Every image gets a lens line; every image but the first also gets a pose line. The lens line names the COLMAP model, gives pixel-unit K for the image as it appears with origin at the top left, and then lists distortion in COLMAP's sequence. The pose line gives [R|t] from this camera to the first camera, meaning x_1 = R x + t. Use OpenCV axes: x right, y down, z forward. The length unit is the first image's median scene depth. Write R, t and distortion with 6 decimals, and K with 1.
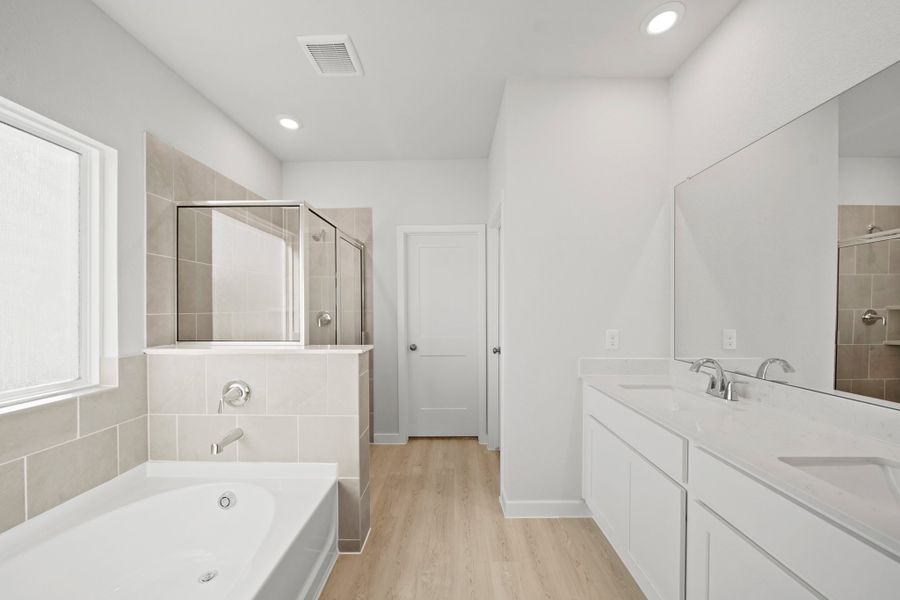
lens RADIAL K [[307.7, 0, 449.5], [0, 307.7, 307.6], [0, 0, 1]] dist [-0.006575, -0.000008]
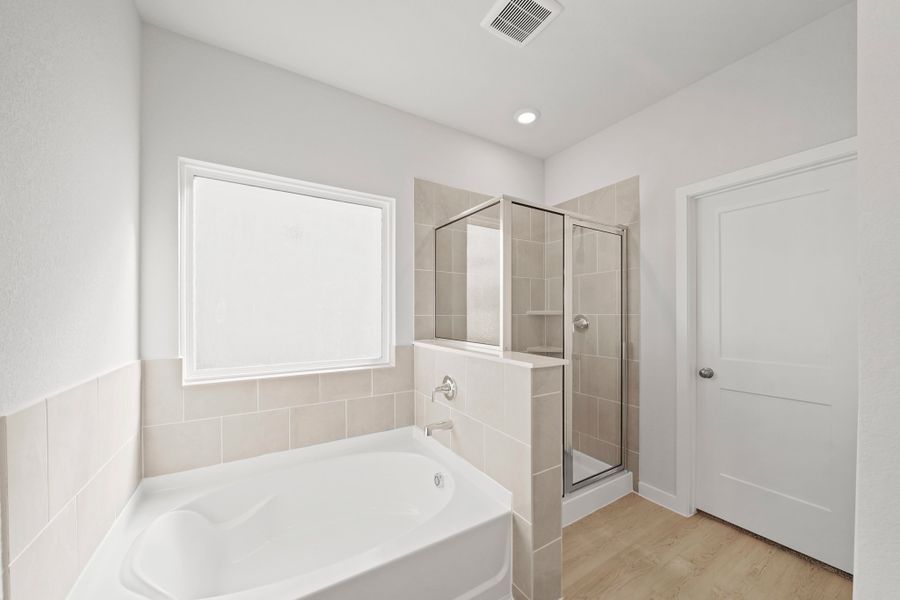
lens RADIAL K [[324.1, 0, 452.3], [0, 324.1, 313.8], [0, 0, 1]] dist [-0.010682, -0.000030]
pose [[0.547061, 0.007406, -0.837060, 0.251710], [-0.001114, 0.999966, 0.008119, 0.003486], [0.837092, -0.003509, 0.547051, 0.328090]]
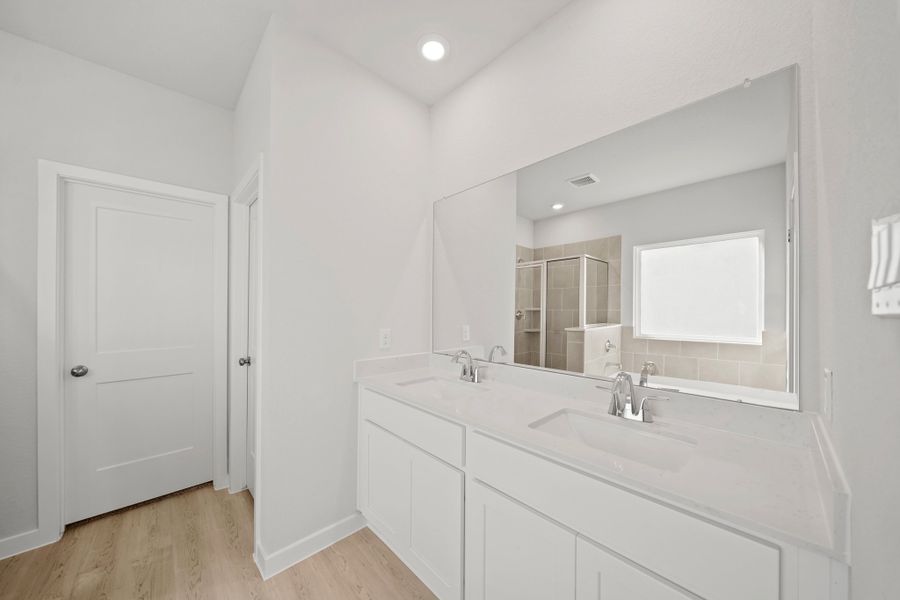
lens RADIAL K [[307.7, 0, 449.5], [0, 307.7, 307.6], [0, 0, 1]] dist [-0.006575, -0.000008]
pose [[0.719066, 0.008442, 0.694891, -0.021465], [-0.007722, 0.999962, -0.004158, 0.003791], [-0.694899, -0.002376, 0.719103, 0.131522]]
